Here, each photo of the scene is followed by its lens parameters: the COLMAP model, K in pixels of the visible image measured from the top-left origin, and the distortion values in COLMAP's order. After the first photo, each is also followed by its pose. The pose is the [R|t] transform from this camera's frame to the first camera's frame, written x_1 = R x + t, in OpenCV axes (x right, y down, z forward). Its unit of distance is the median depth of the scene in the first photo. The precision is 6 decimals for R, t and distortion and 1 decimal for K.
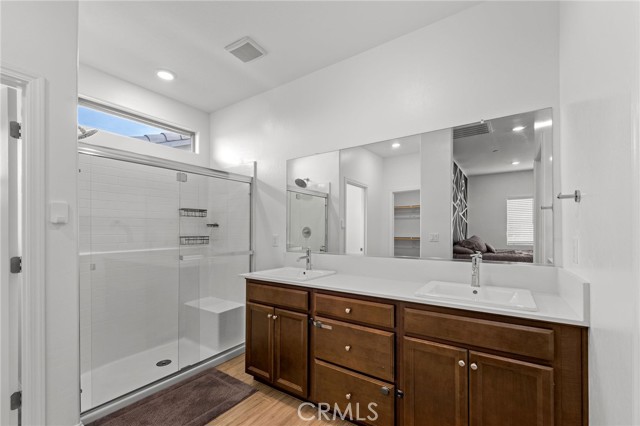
lens RADIAL K [[262.2, 0, 320.3], [0, 262.2, 227.0], [0, 0, 1]] dist [0.000025, -0.000143]
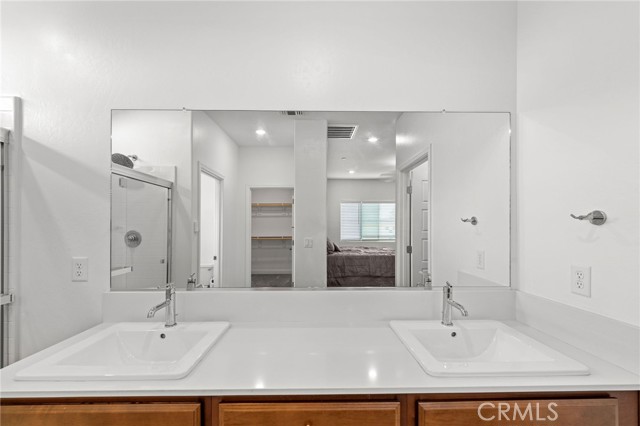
lens RADIAL K [[262.4, 0, 319.0], [0, 262.4, 223.3], [0, 0, 1]] dist [-0.000058, -0.000223]
pose [[0.810603, 0.009198, 0.585524, -0.090555], [-0.011765, 0.999931, 0.000578, -0.037229], [-0.585478, -0.007357, 0.810655, 0.324755]]
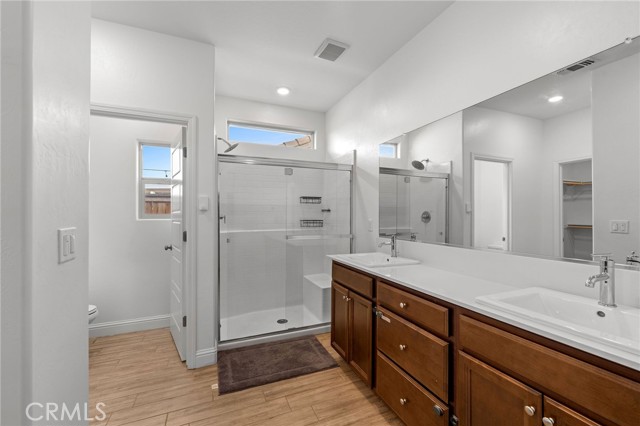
lens RADIAL K [[256.2, 0, 321.8], [0, 256.2, 210.1], [0, 0, 1]] dist [-0.000637, -0.000184]
pose [[0.846274, -0.007152, -0.532700, 0.185433], [0.004651, 0.999971, -0.006036, -0.001733], [0.532728, 0.002631, 0.846283, 0.059355]]
